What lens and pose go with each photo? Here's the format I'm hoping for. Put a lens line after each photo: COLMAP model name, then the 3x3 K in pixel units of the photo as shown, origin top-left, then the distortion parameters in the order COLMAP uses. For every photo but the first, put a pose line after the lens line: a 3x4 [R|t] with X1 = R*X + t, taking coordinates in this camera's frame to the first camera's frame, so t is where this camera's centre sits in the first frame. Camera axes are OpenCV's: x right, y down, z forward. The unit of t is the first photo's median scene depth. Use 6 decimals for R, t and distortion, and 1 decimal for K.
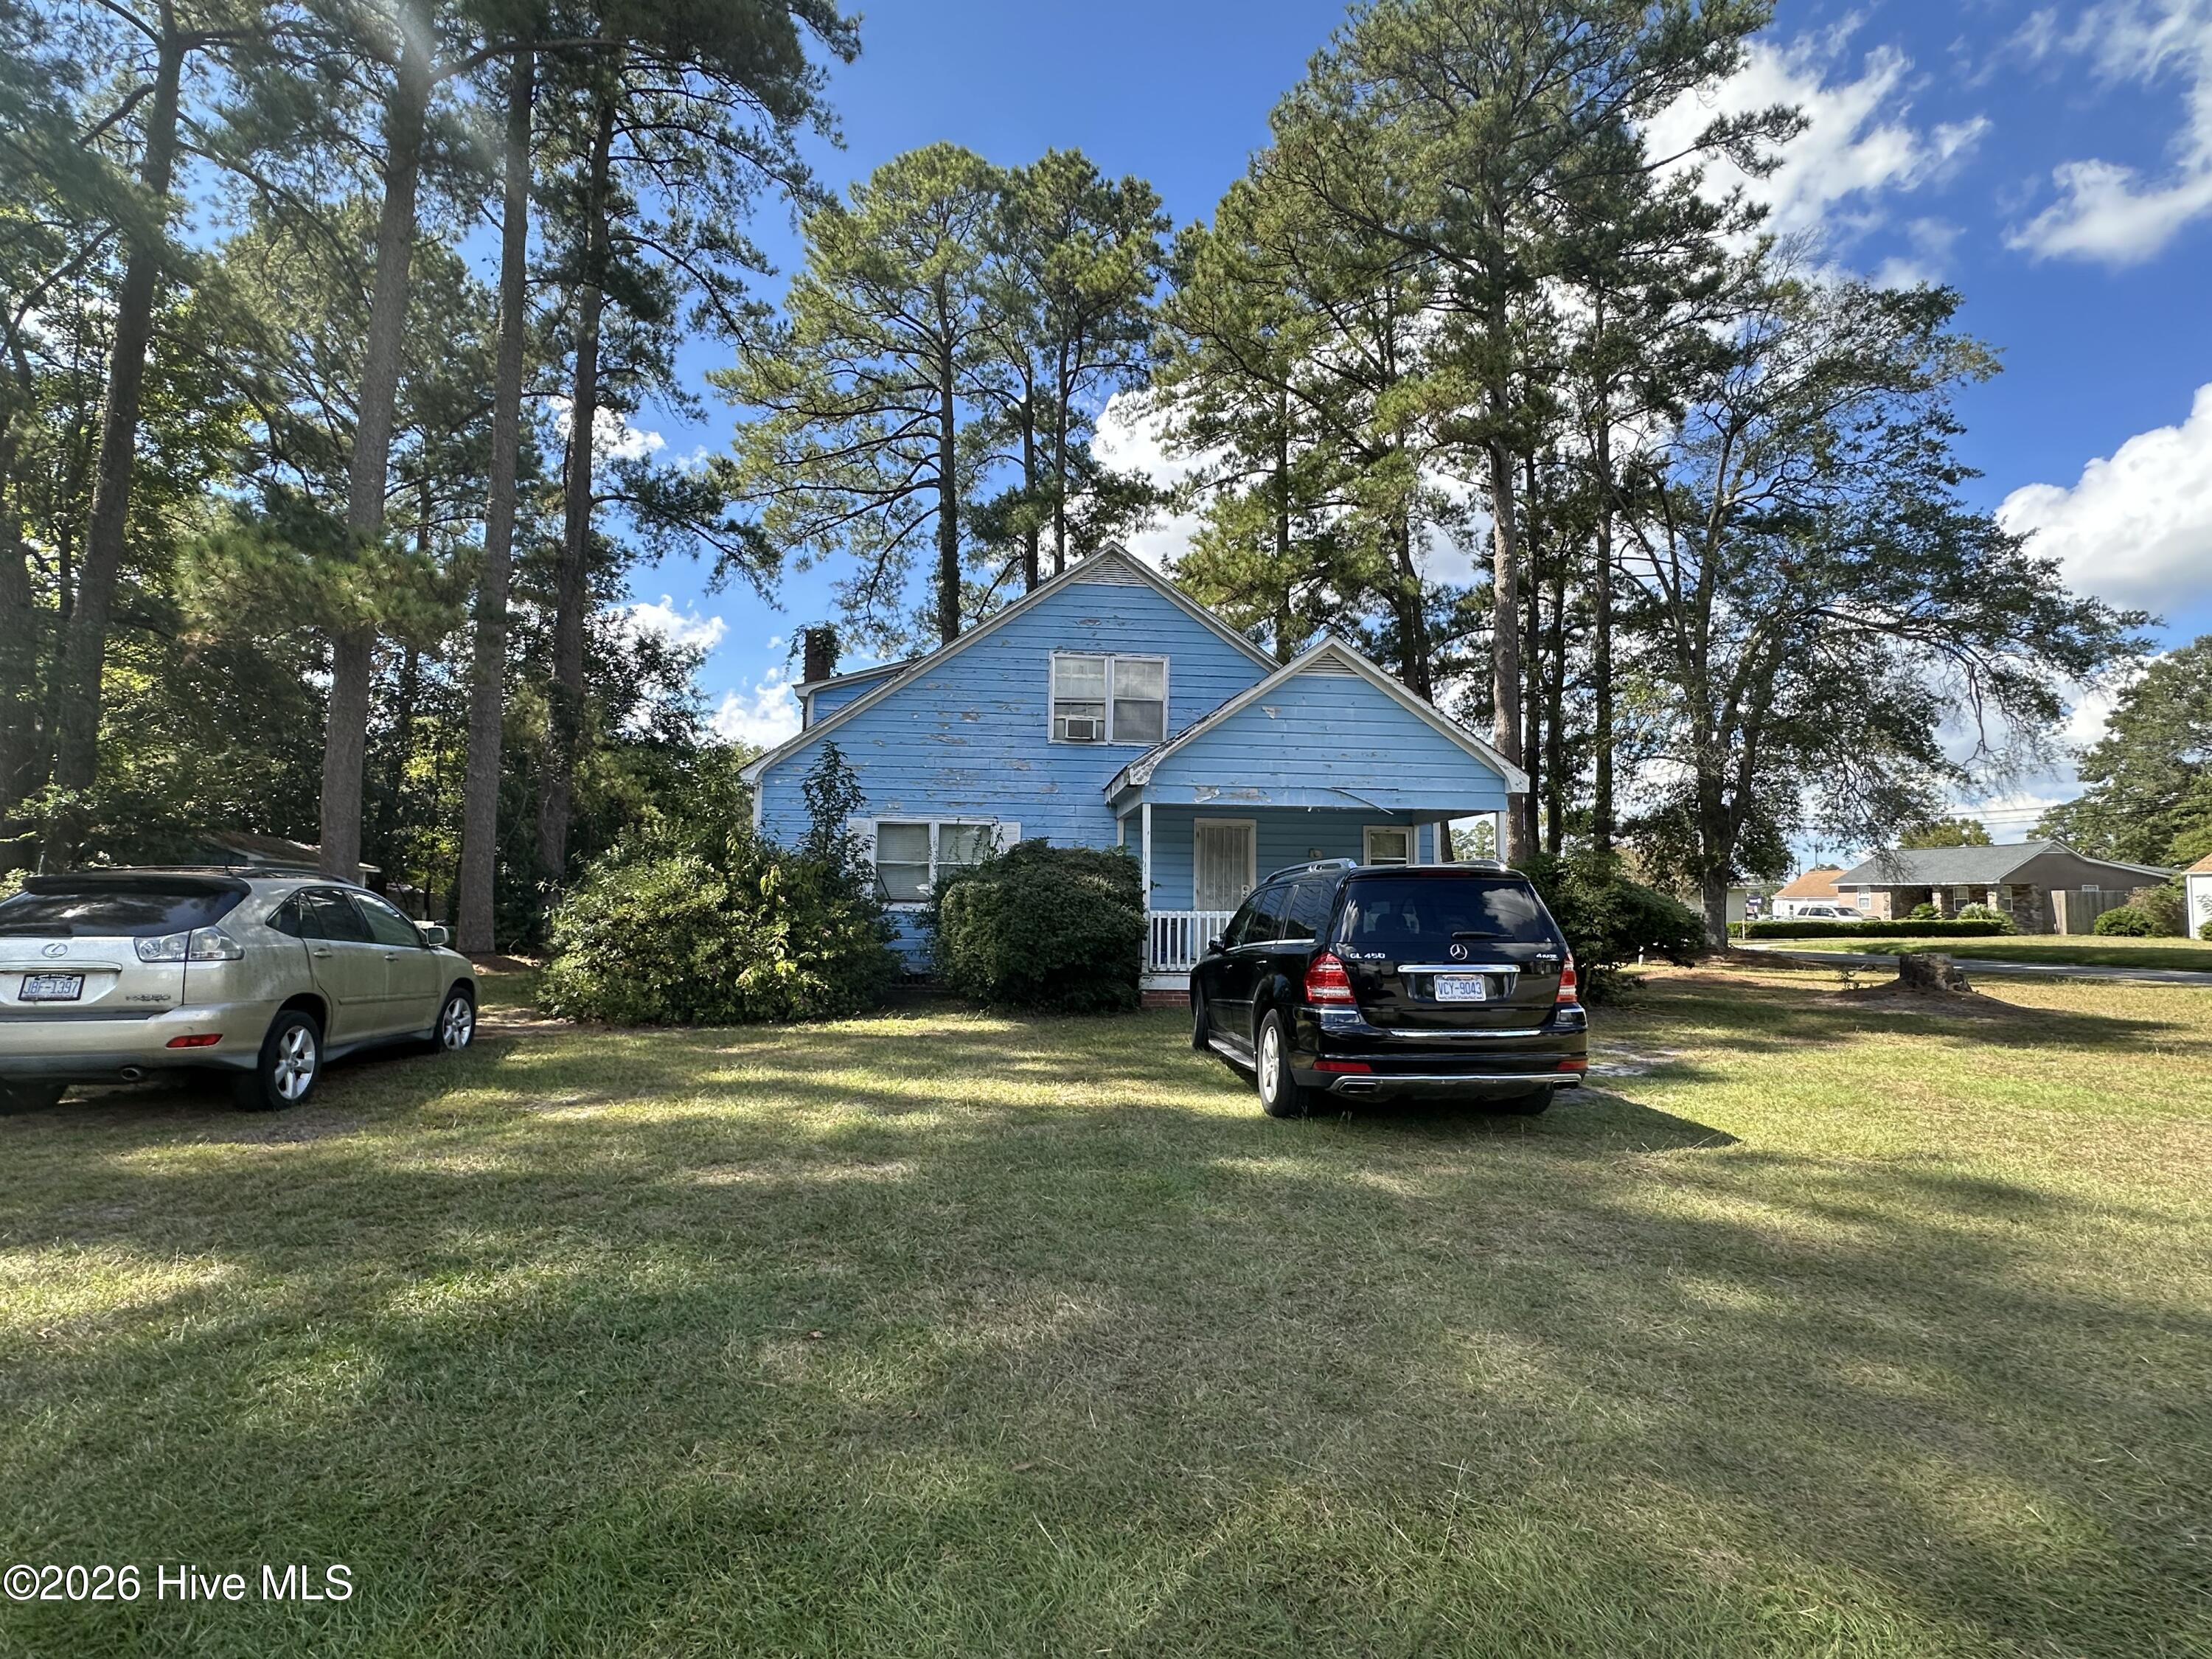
lens RADIAL K [[1058.8, 0, 1109.1], [0, 1058.8, 835.0], [0, 0, 1]] dist [-0.002068, -0.000461]
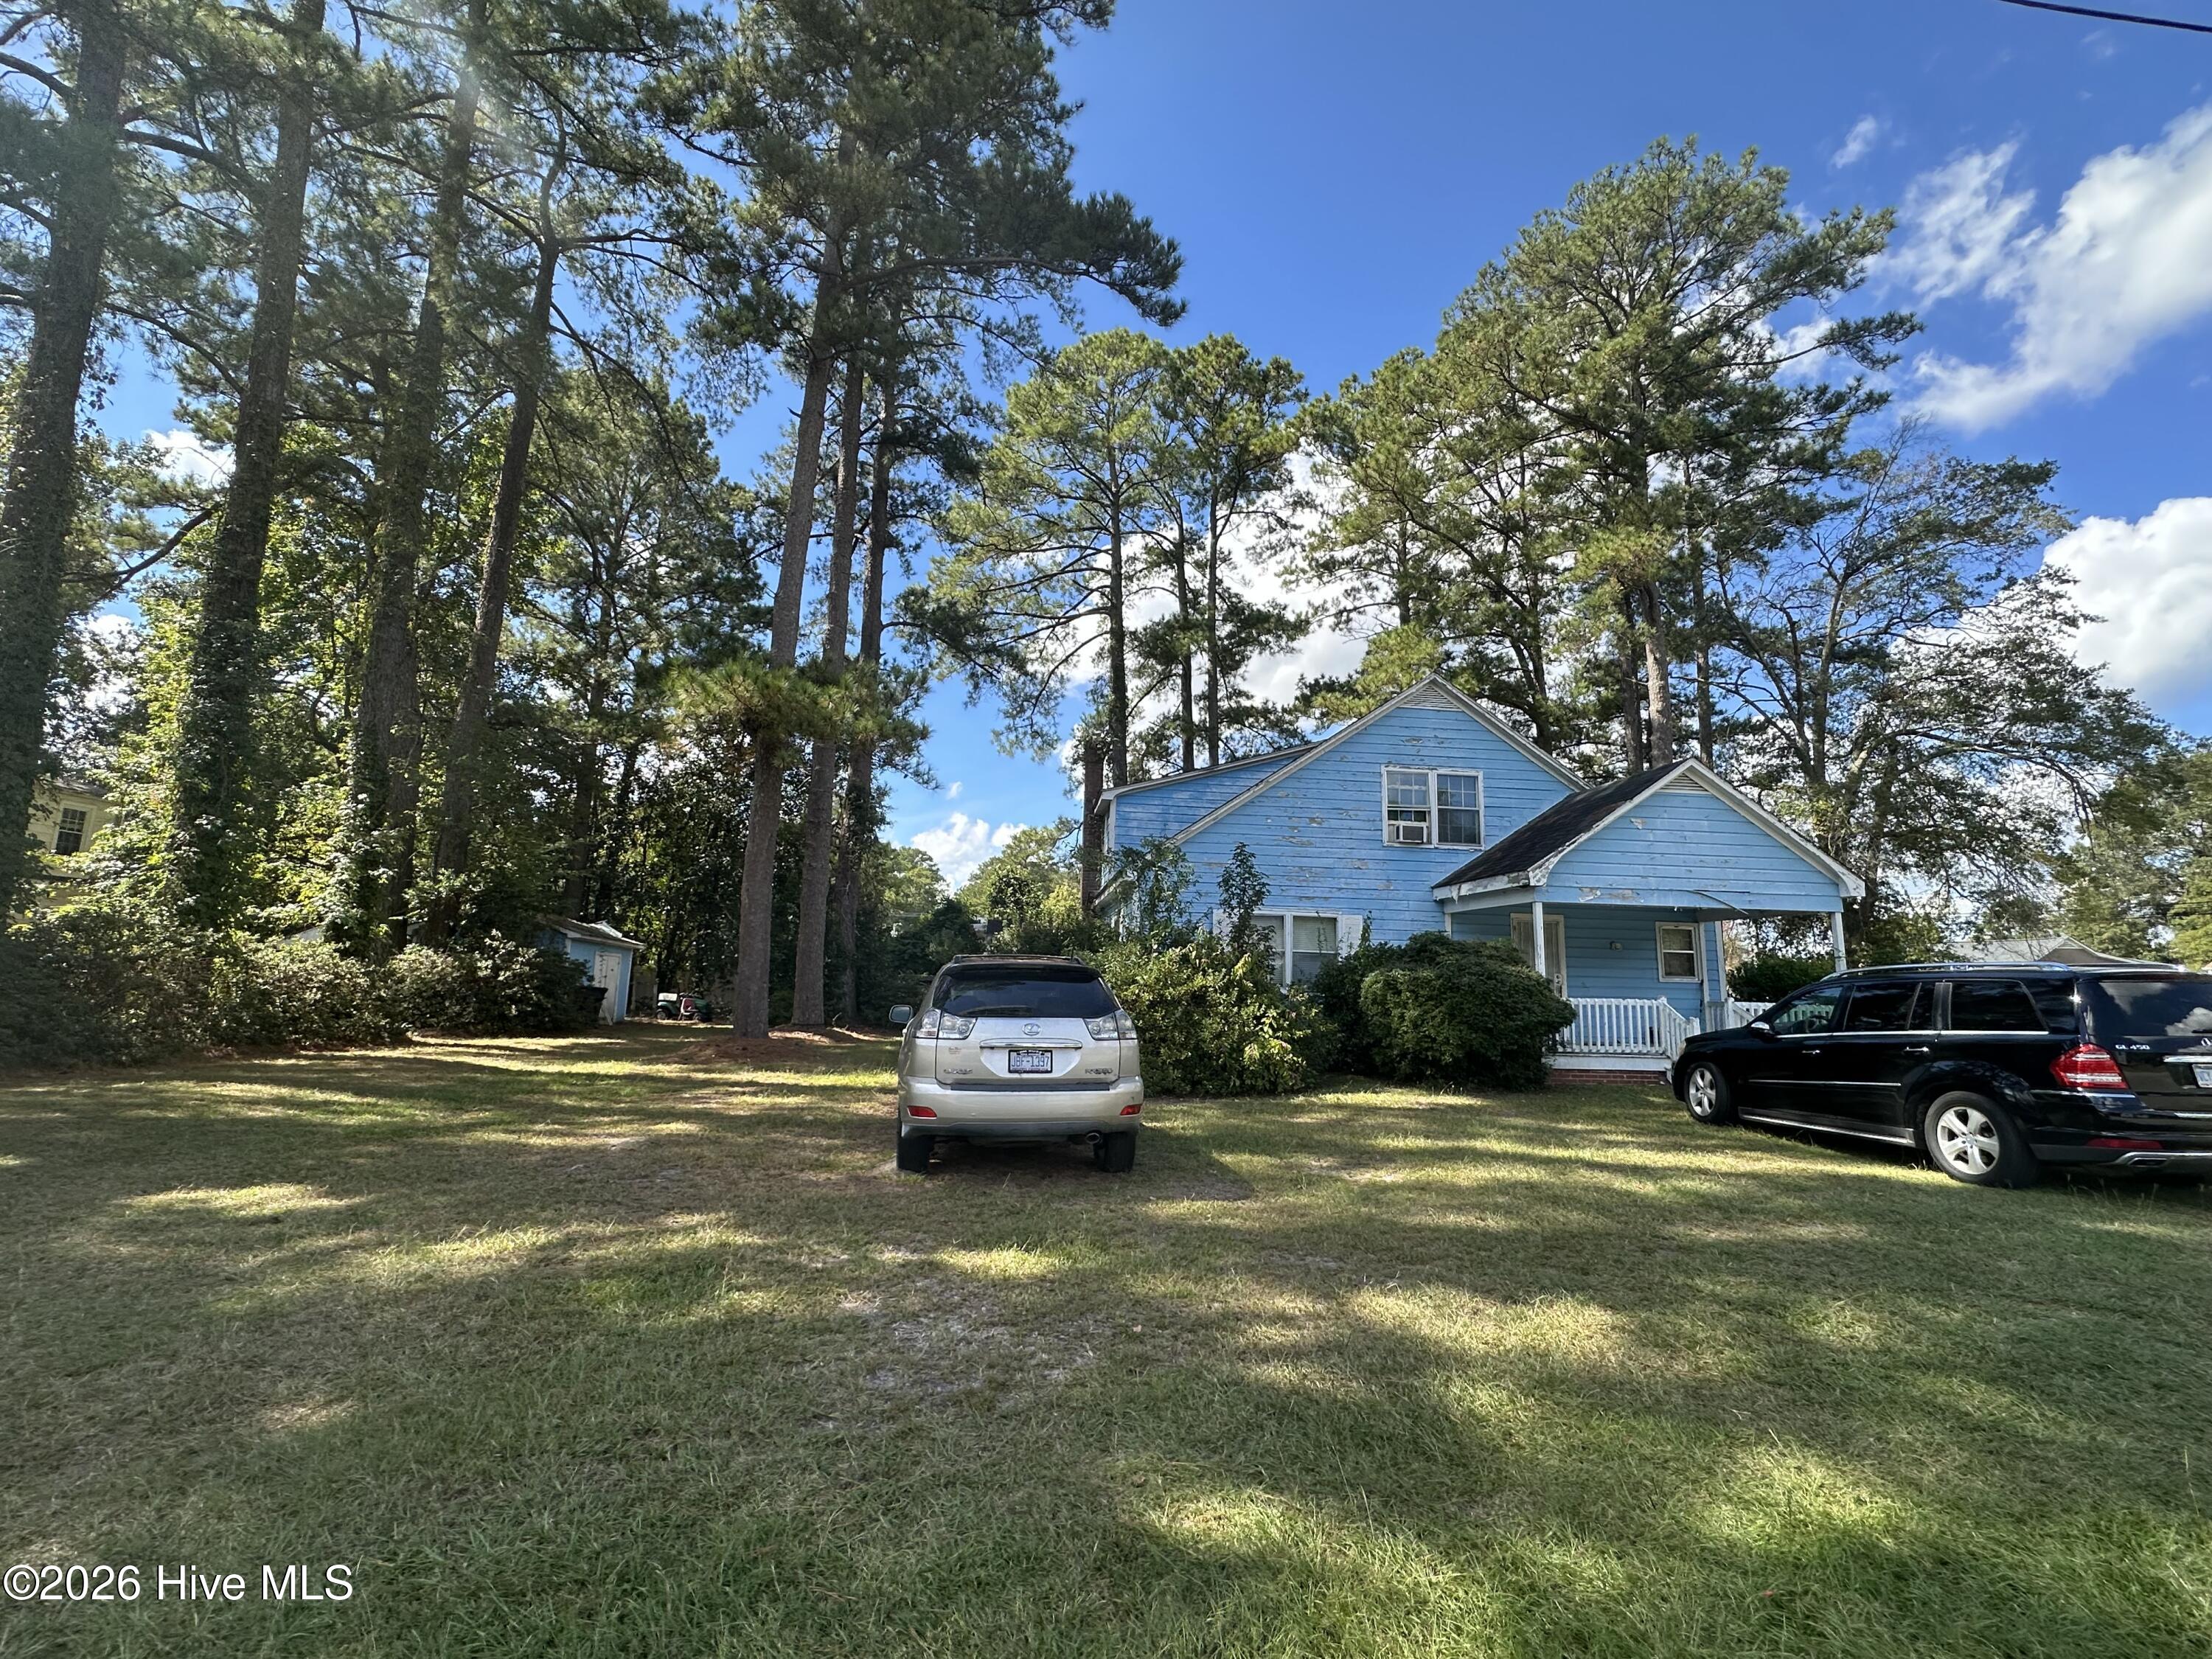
lens RADIAL K [[966.2, 0, 1106.0], [0, 966.2, 829.5], [0, 0, 1]] dist [-0.001266, 0.000083]
pose [[0.999916, 0.012928, 0.000086, -0.231950], [-0.012866, 0.995741, -0.091293, -0.003650], [-0.001266, 0.091284, 0.995824, -0.022037]]
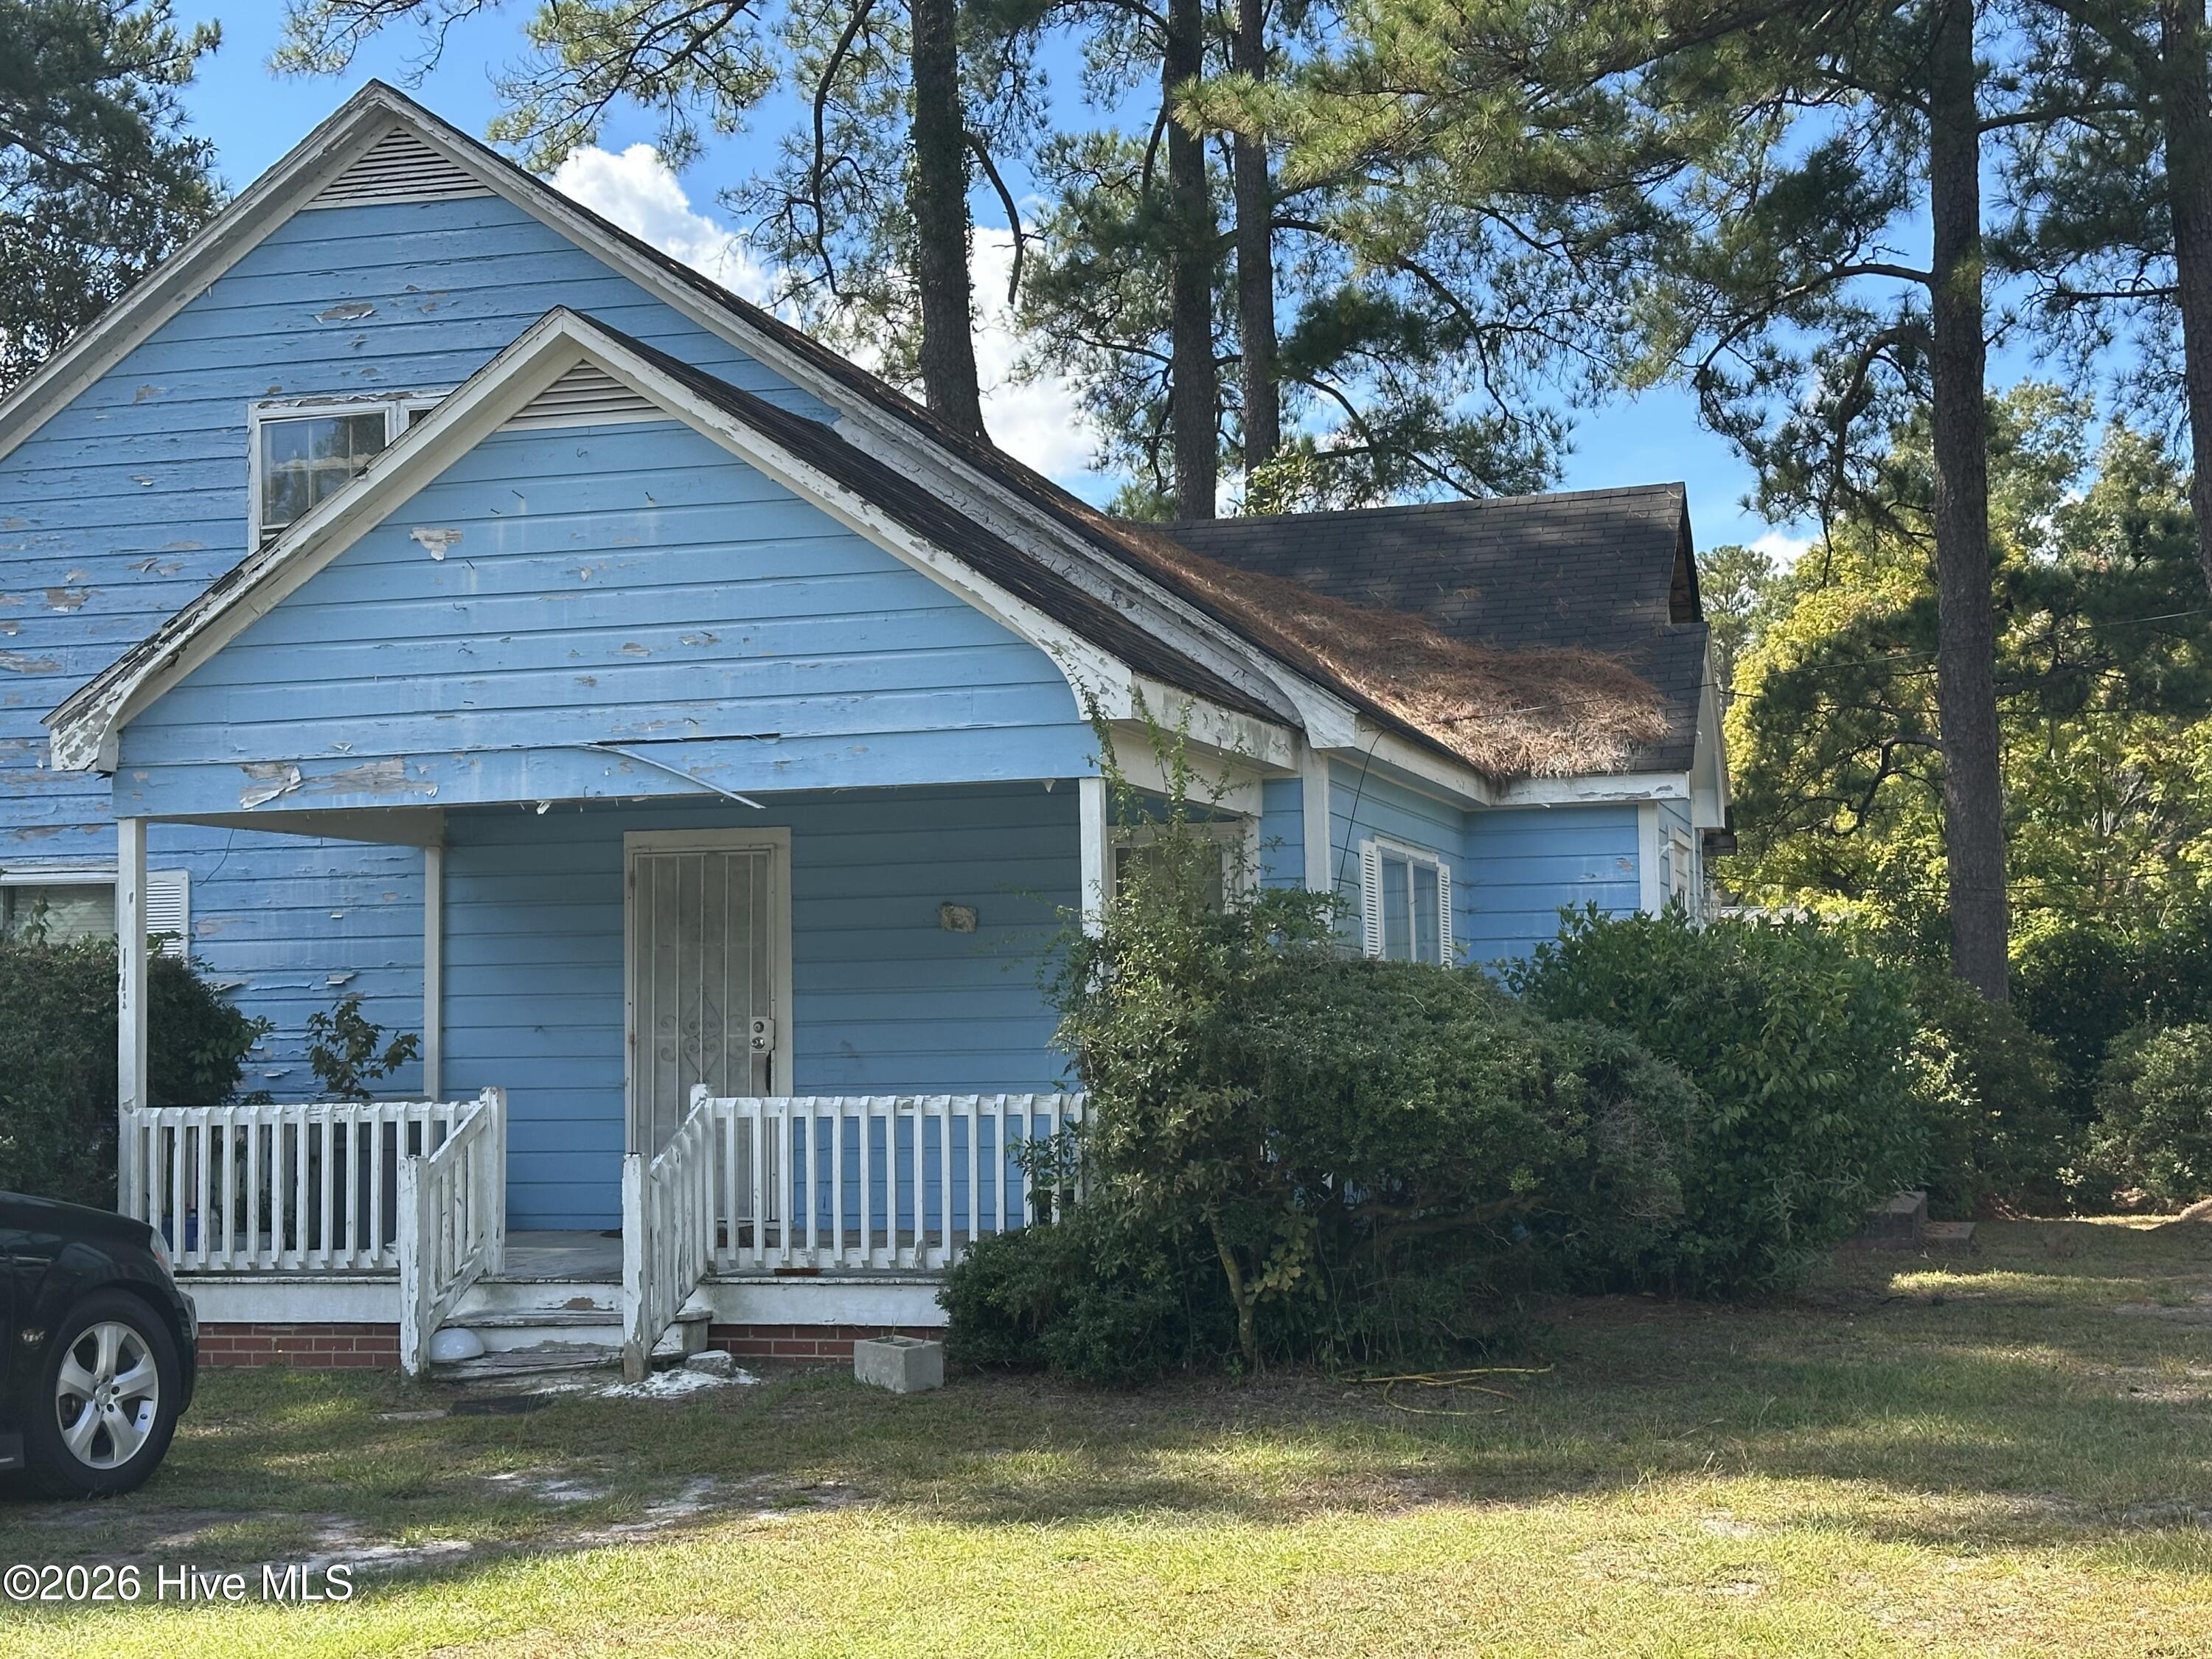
lens RADIAL K [[3174.8, 0, 1106.0], [0, 3174.8, 829.5], [0, 0, 1]] dist [0.149377, -0.088151]
pose [[0.923689, -0.052459, -0.379534, 0.417529], [0.050724, 0.998606, -0.014578, 0.004131], [0.379770, -0.005786, 0.925063, 0.050904]]
